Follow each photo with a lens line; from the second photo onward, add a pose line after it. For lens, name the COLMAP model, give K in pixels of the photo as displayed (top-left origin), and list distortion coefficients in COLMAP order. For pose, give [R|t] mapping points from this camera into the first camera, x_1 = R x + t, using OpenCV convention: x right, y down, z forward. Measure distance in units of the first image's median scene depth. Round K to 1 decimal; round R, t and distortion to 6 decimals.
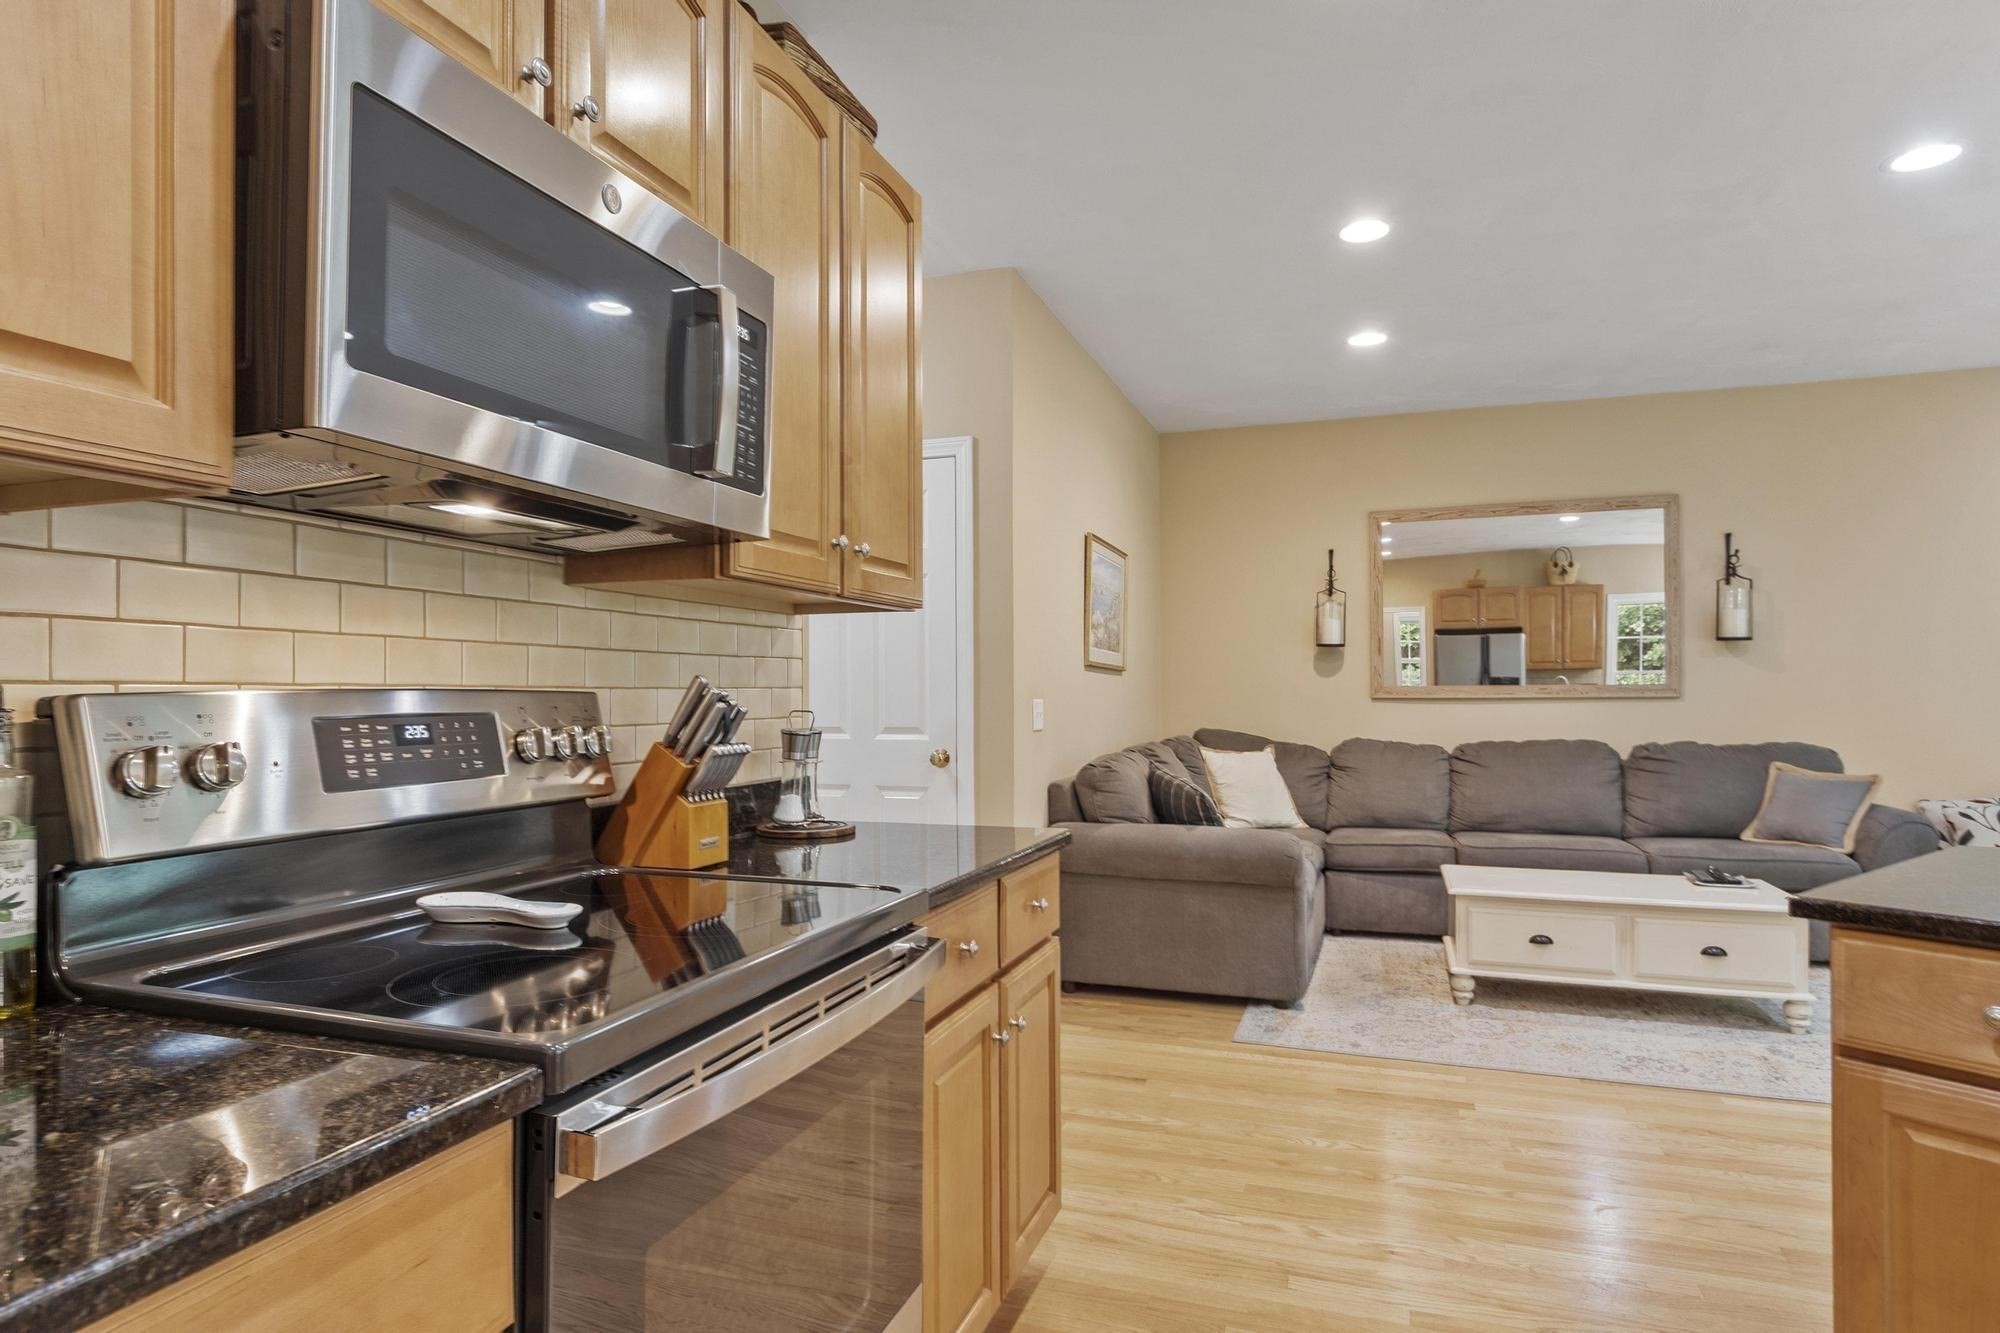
lens RADIAL K [[1085.9, 0, 1018.4], [0, 1085.9, 683.6], [0, 0, 1]] dist [0.004157, -0.001194]
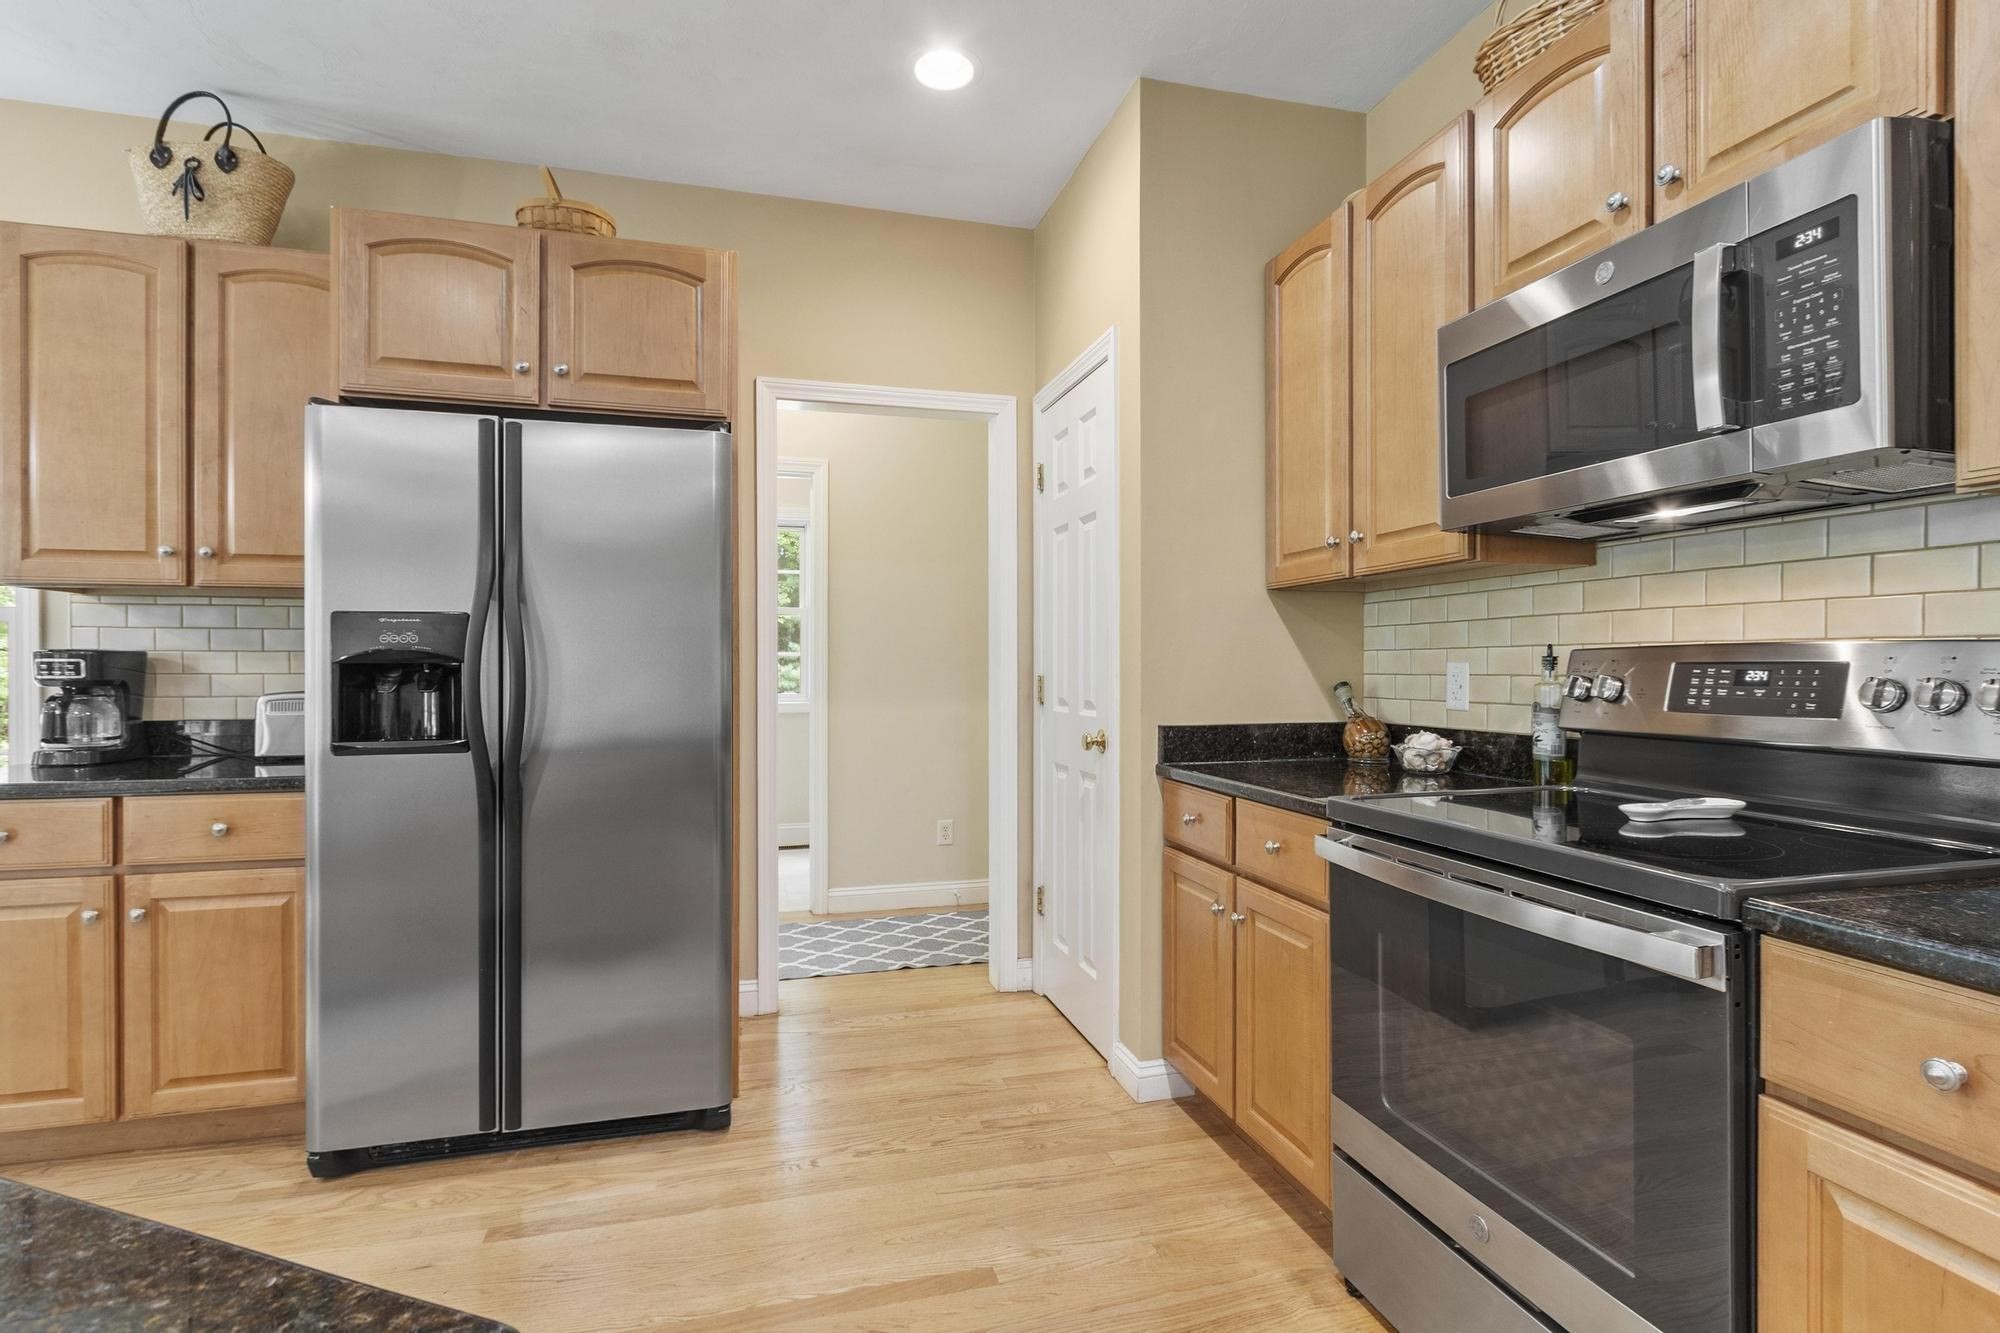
lens RADIAL K [[943.5, 0, 990.8], [0, 943.5, 666.9], [0, 0, 1]] dist [-0.000177, -0.001940]
pose [[-0.826439, 0.008065, -0.562969, 0.279529], [0.007543, 0.999966, 0.003252, 0.007904], [0.562976, -0.001559, -0.826472, 0.479543]]
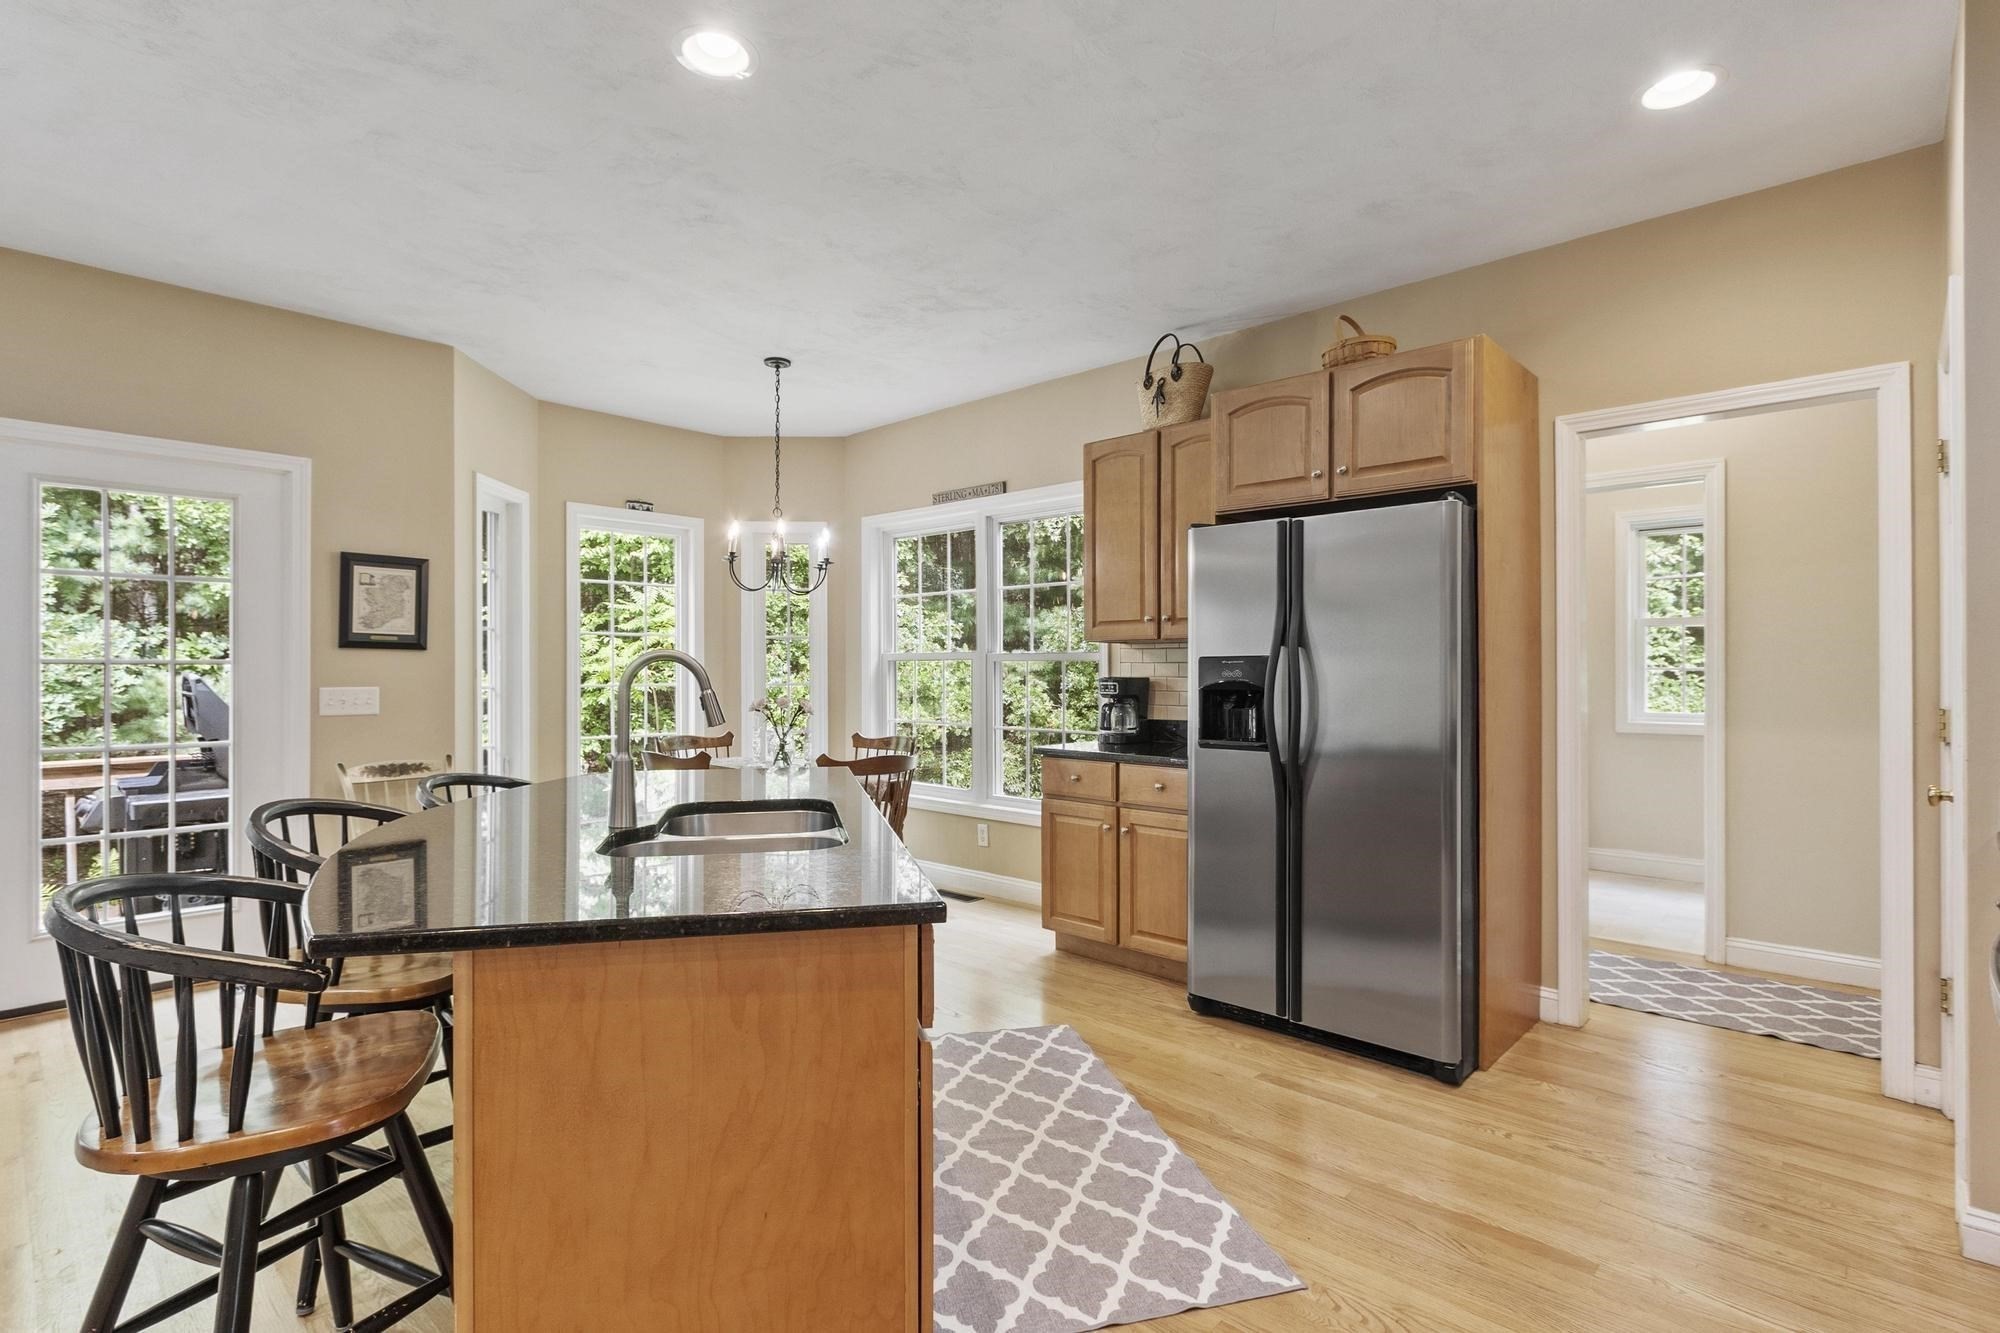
lens RADIAL K [[943.5, 0, 1007.7], [0, 943.5, 668.4], [0, 0, 1]] dist [-0.000177, -0.001940]
pose [[-0.917445, 0.007669, 0.397789, 0.113247], [0.004780, 0.999955, -0.008254, -0.007390], [-0.397834, -0.005671, -0.917440, 0.670149]]
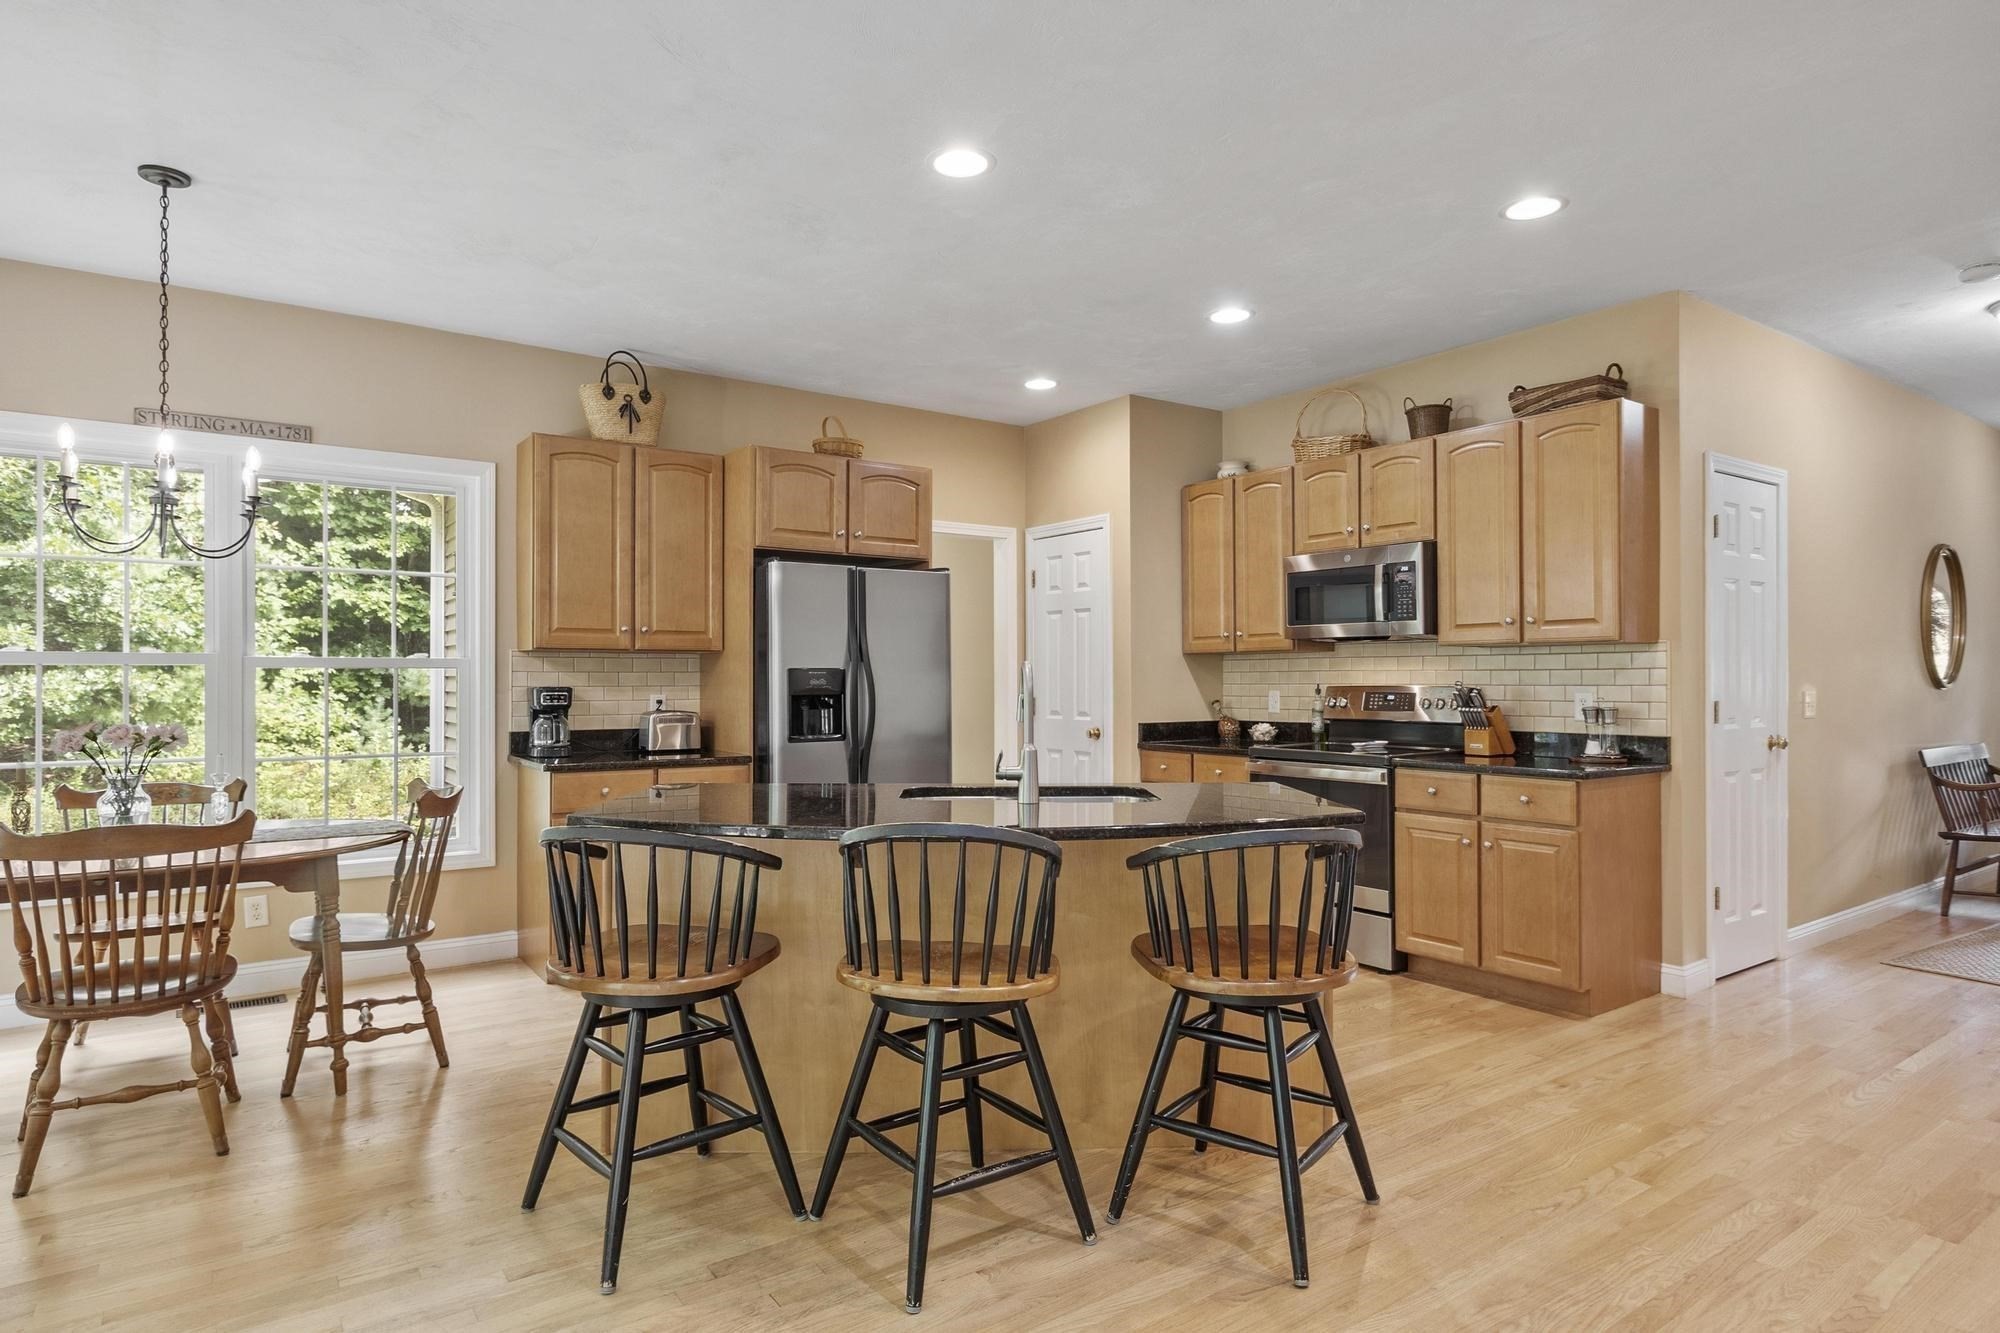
lens RADIAL K [[1085.9, 0, 994.9], [0, 1085.9, 671.8], [0, 0, 1]] dist [0.004157, -0.001194]
pose [[-0.583304, 0.002579, -0.812250, 1.092669], [0.008869, 0.999956, -0.003194, -0.014398], [0.812206, -0.009067, -0.583301, 0.698864]]
